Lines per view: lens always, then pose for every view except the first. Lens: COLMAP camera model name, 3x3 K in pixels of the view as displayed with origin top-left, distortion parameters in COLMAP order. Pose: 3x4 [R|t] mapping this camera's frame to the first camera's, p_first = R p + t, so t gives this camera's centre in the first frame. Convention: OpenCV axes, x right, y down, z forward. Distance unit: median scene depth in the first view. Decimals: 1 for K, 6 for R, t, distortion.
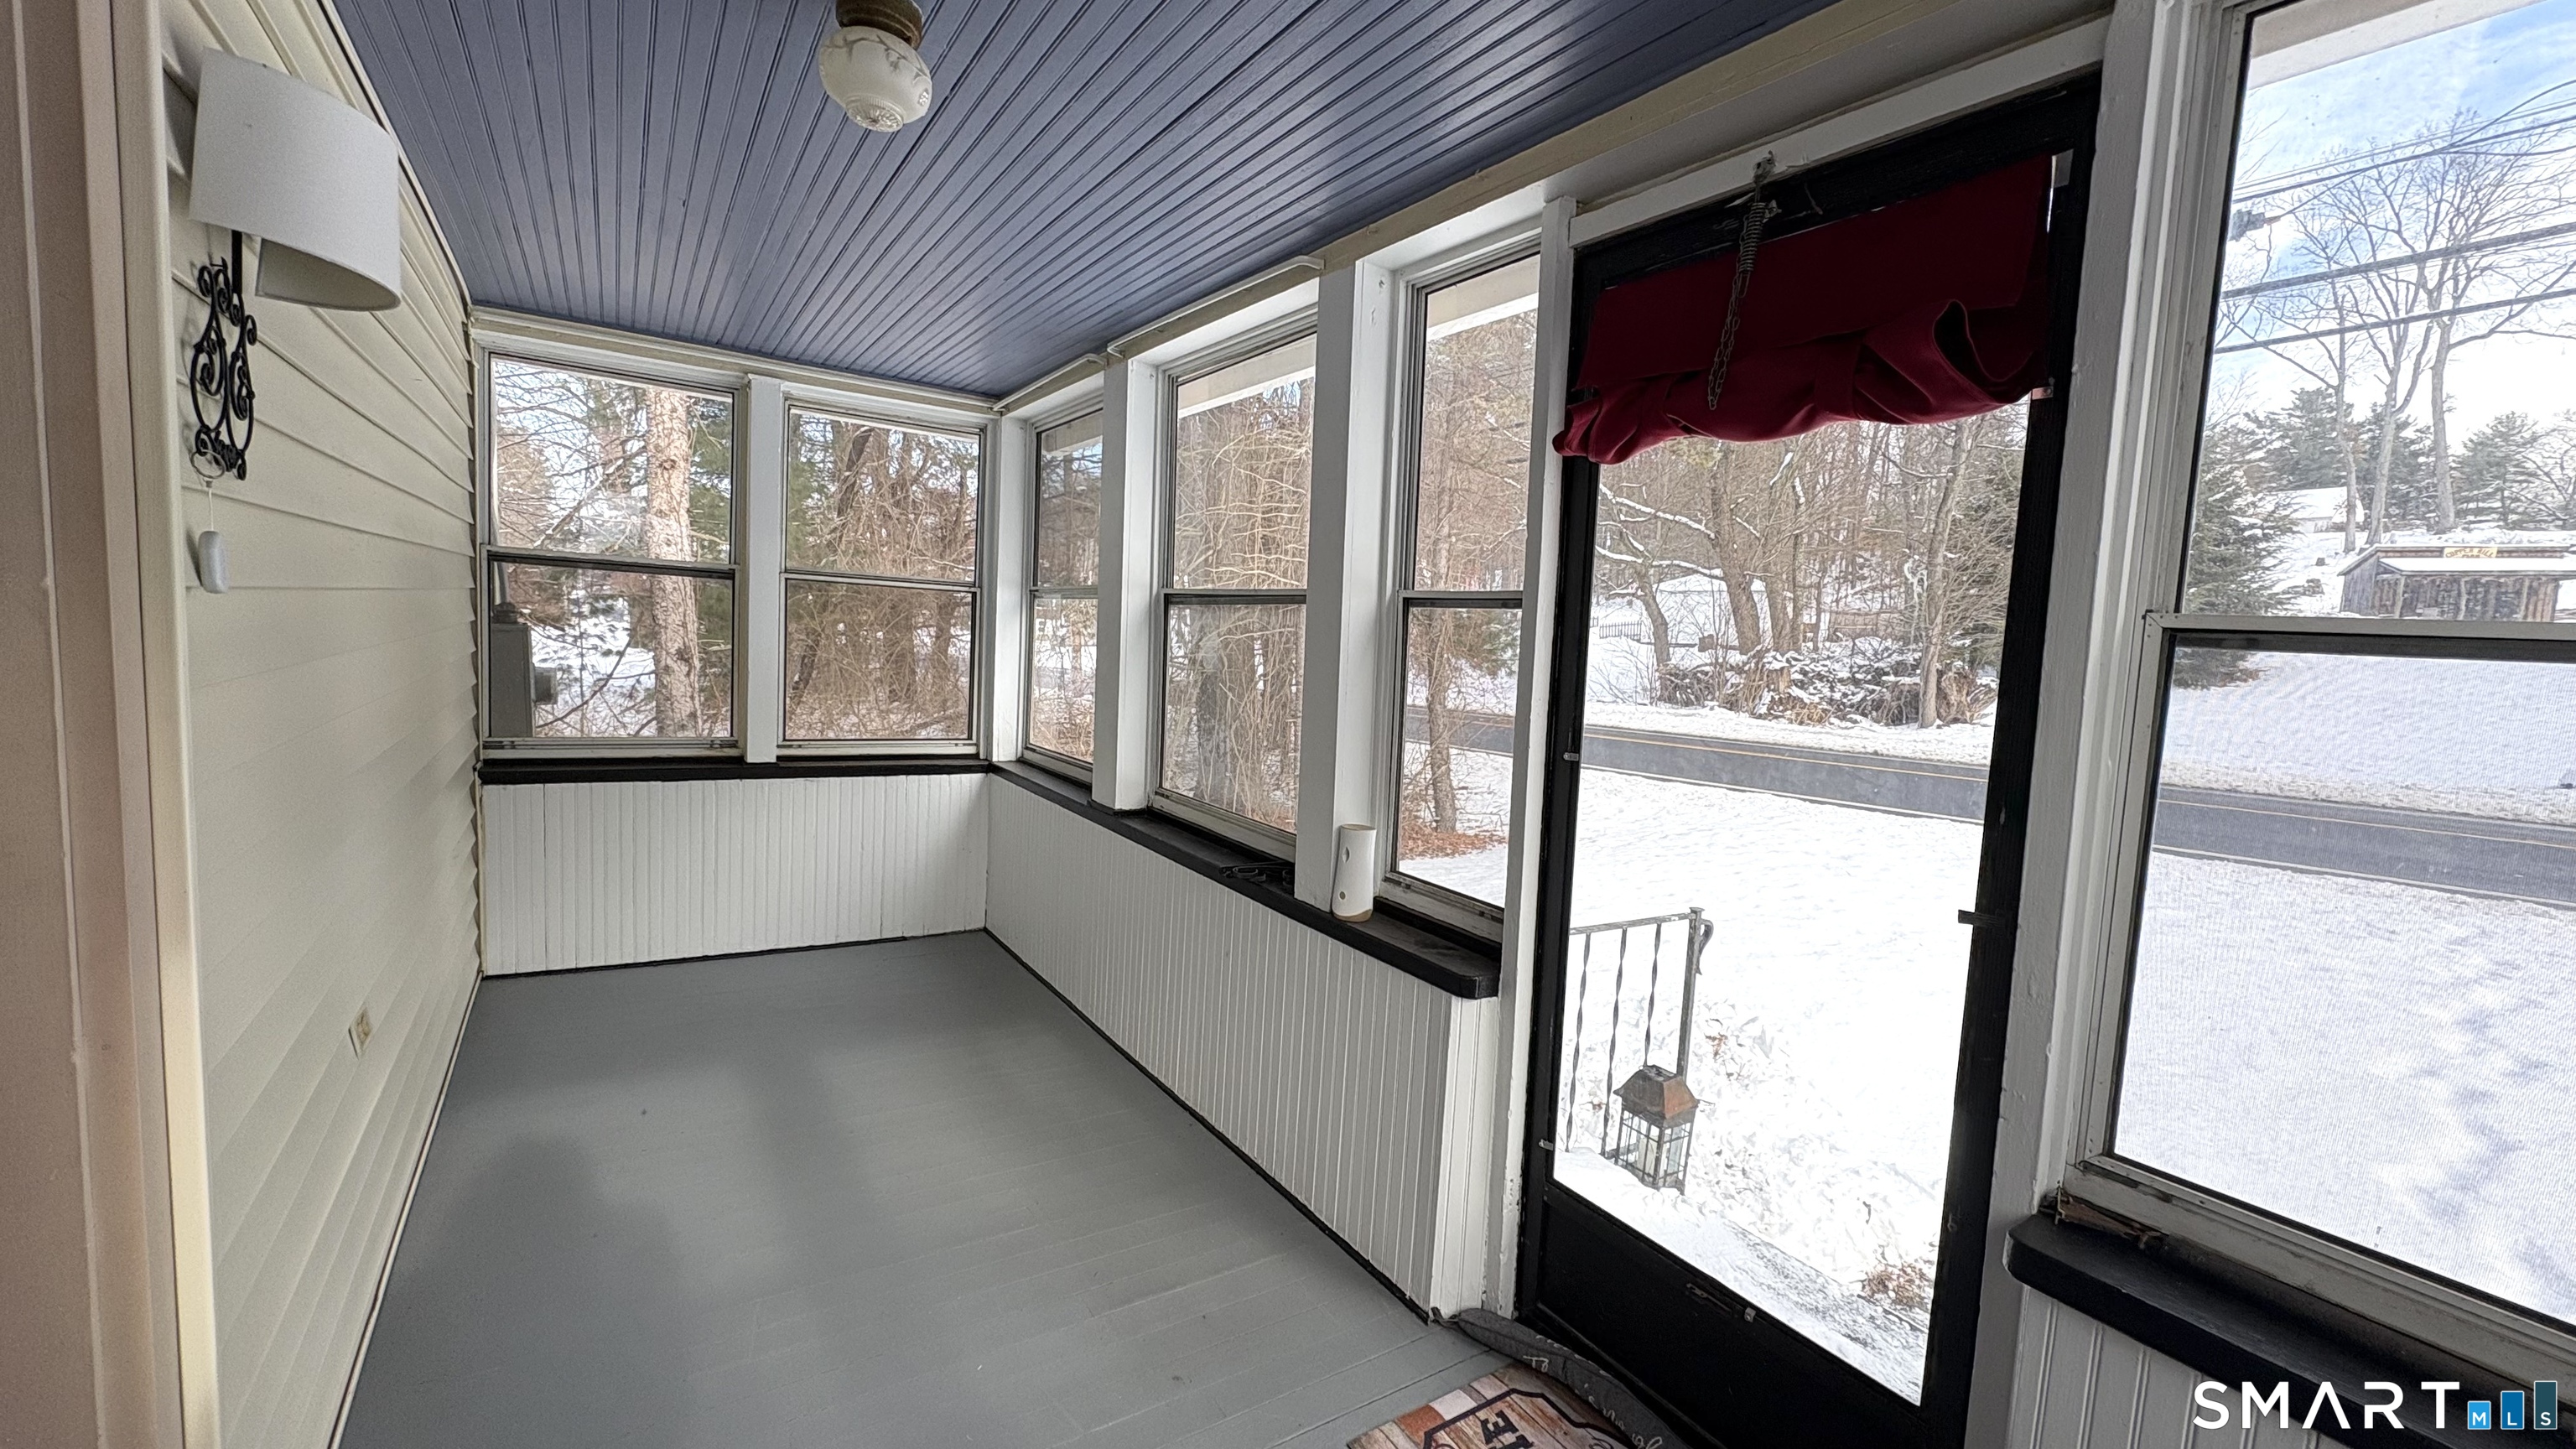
lens RADIAL K [[1022.6, 0, 1287.4], [0, 1022.6, 721.5], [0, 0, 1]] dist [0.001966, 0.000080]
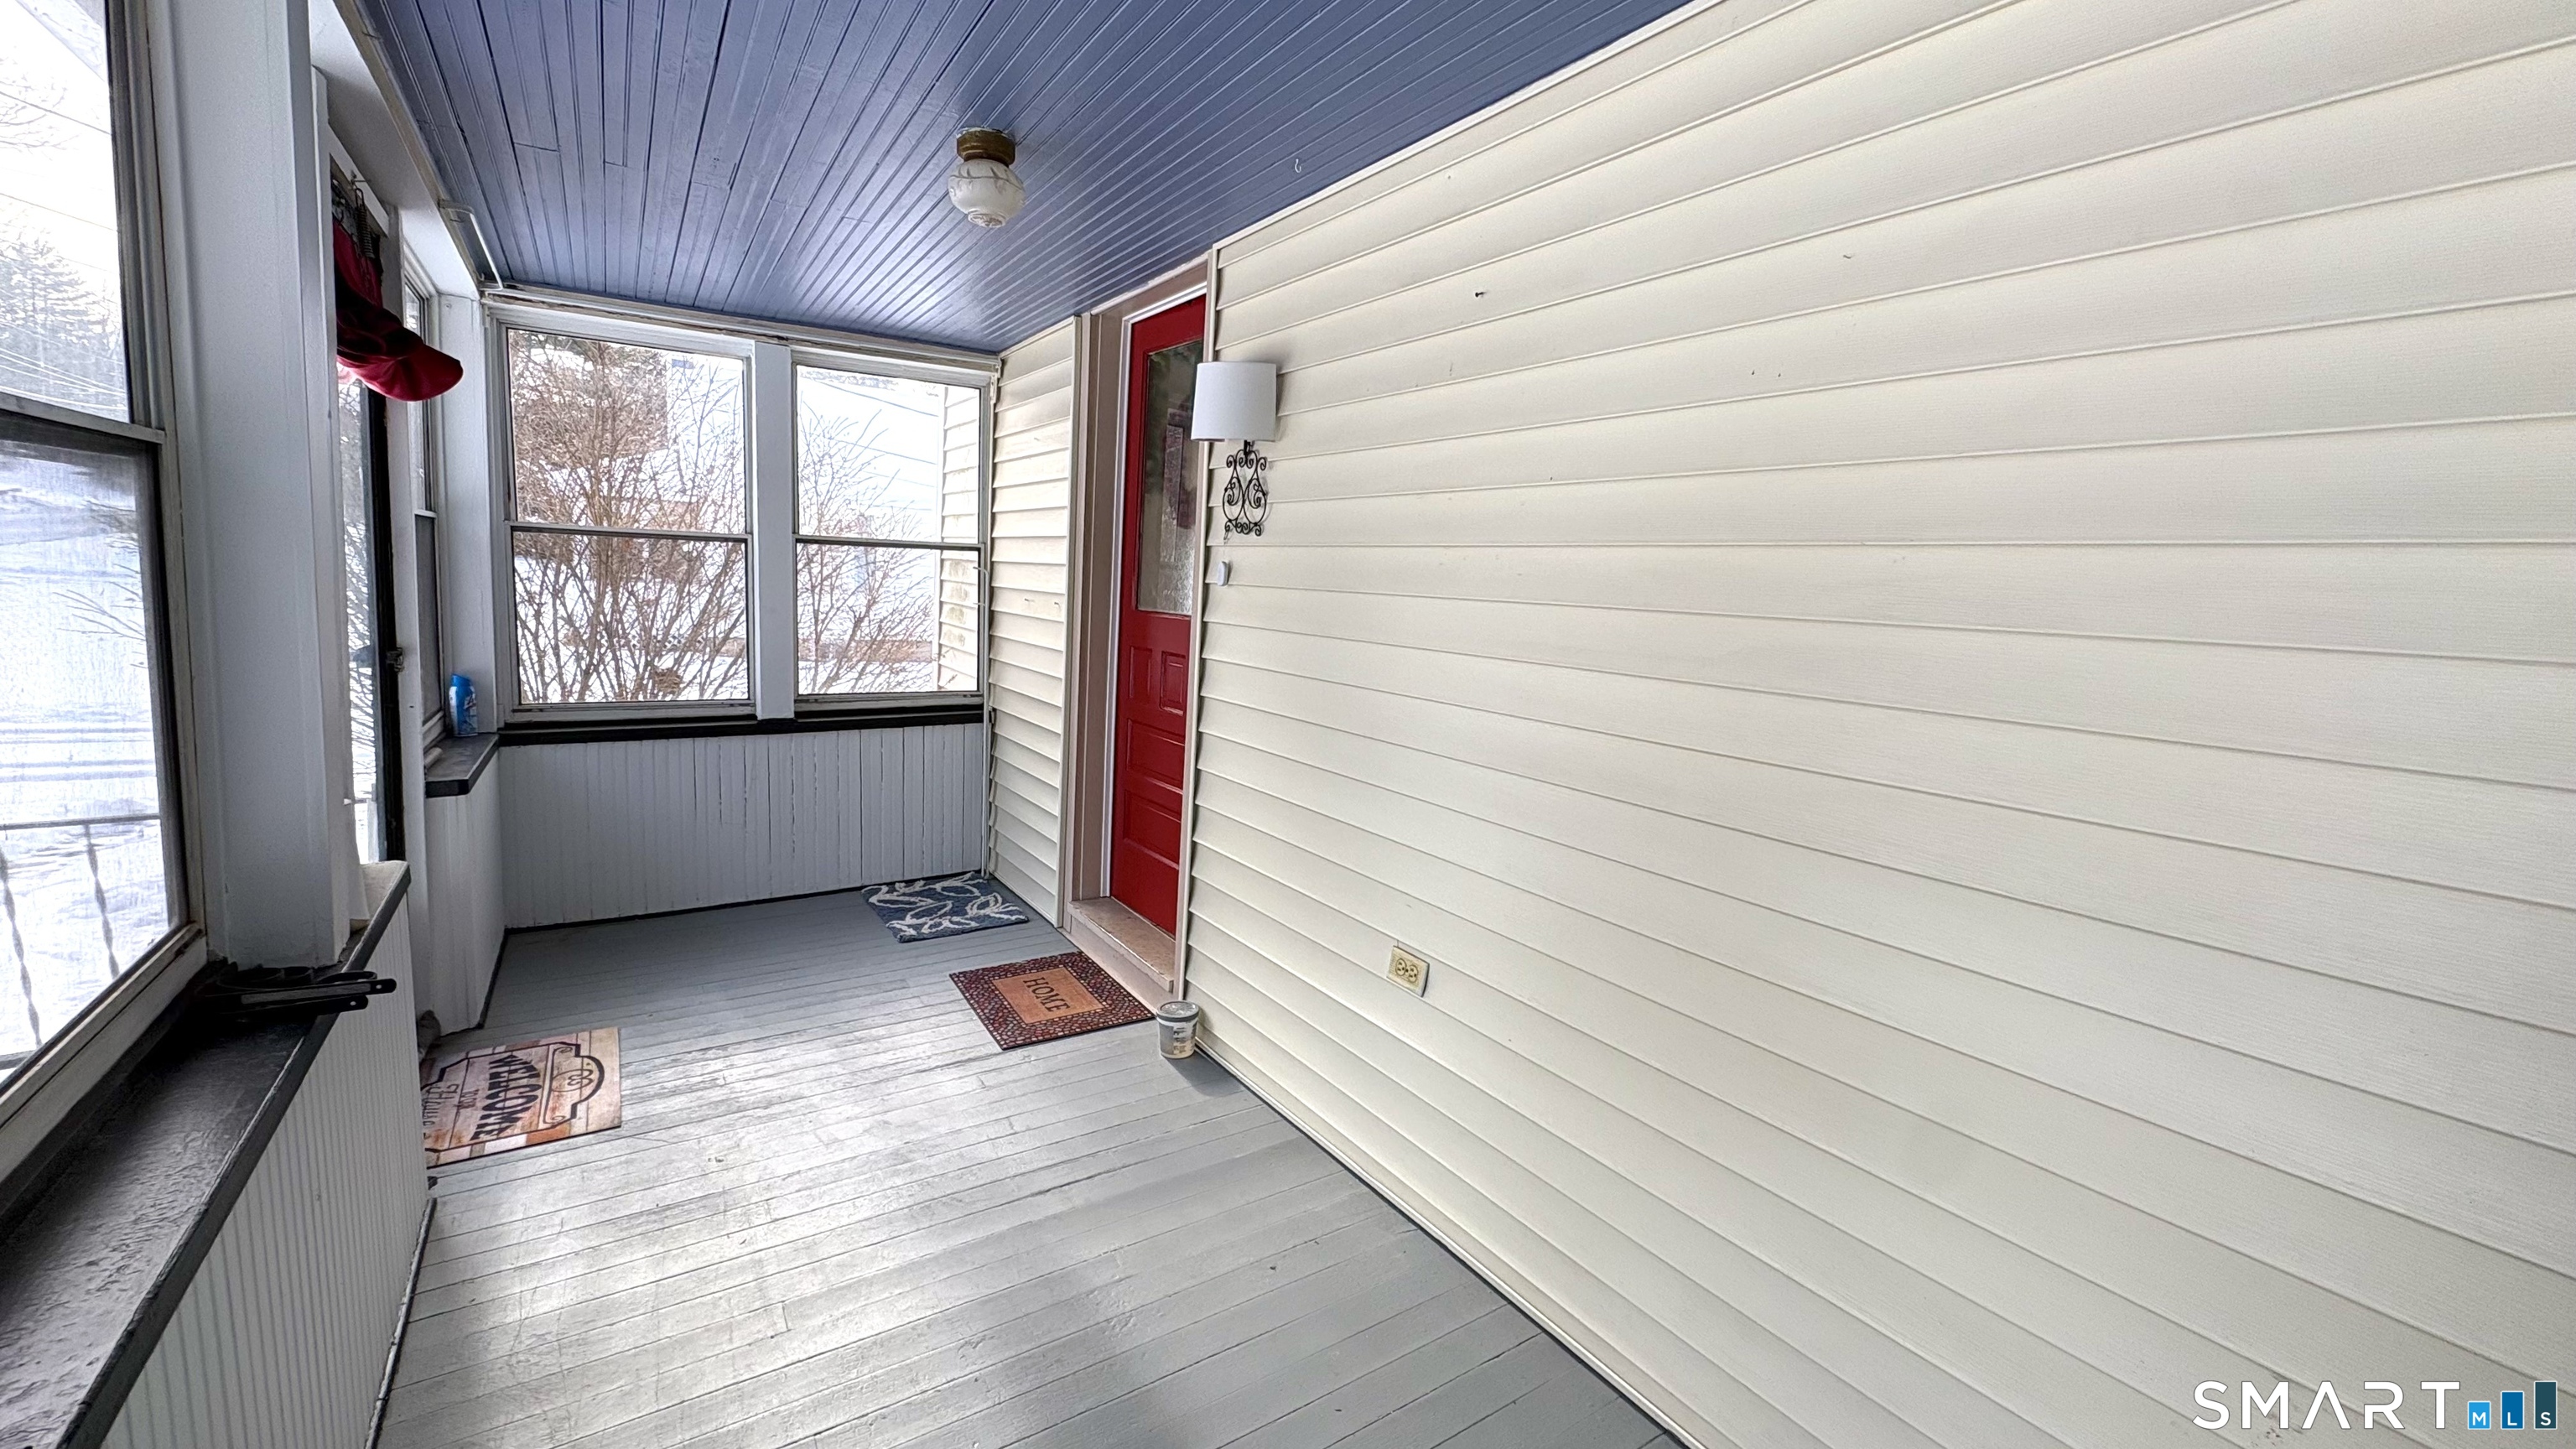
lens RADIAL K [[1023.8, 0, 1287.3], [0, 1023.8, 721.5], [0, 0, 1]] dist [-0.000055, 0.000873]
pose [[-0.994181, -0.106814, -0.013958, -0.351202], [-0.107232, 0.968954, 0.222776, -0.110291], [-0.010271, 0.222976, -0.974770, 1.023272]]
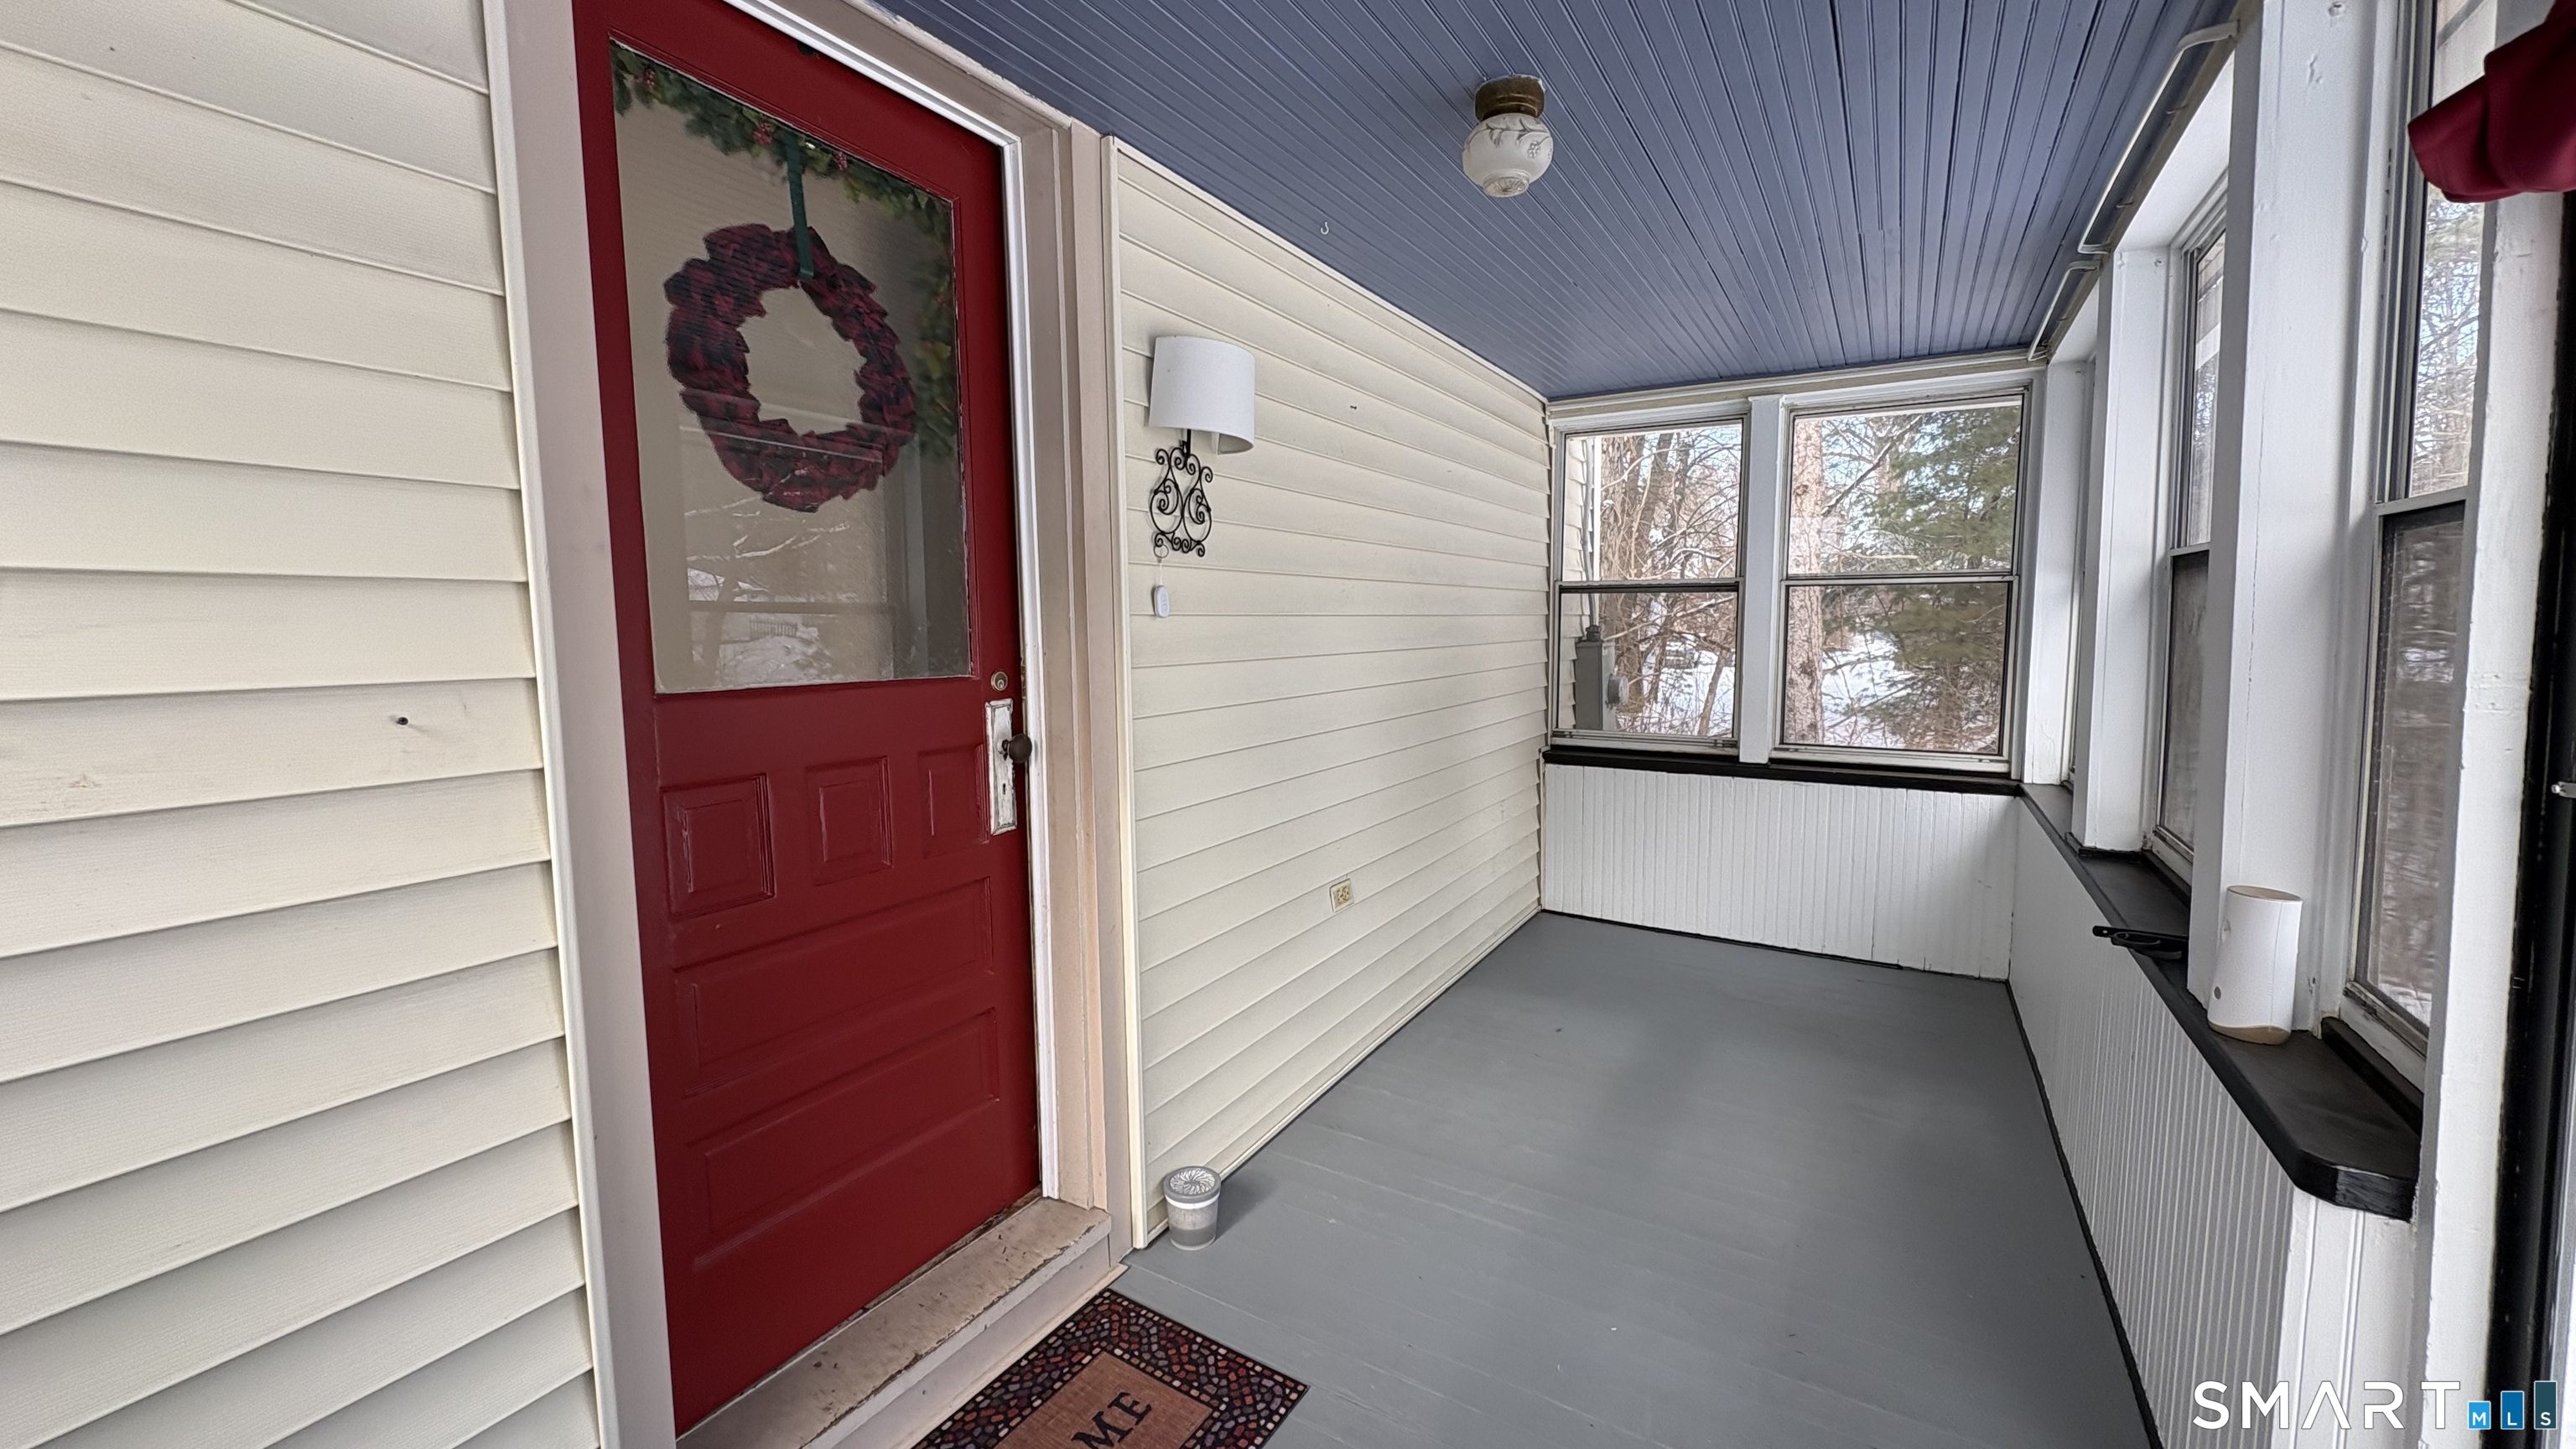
lens RADIAL K [[1023.8, 0, 1287.3], [0, 1023.8, 721.5], [0, 0, 1]] dist [-0.000055, 0.000873]
pose [[0.434975, 0.026193, -0.900062, 0.230657], [-0.046740, 0.998886, 0.006481, 0.013688], [0.899229, 0.039250, 0.435715, 0.111986]]
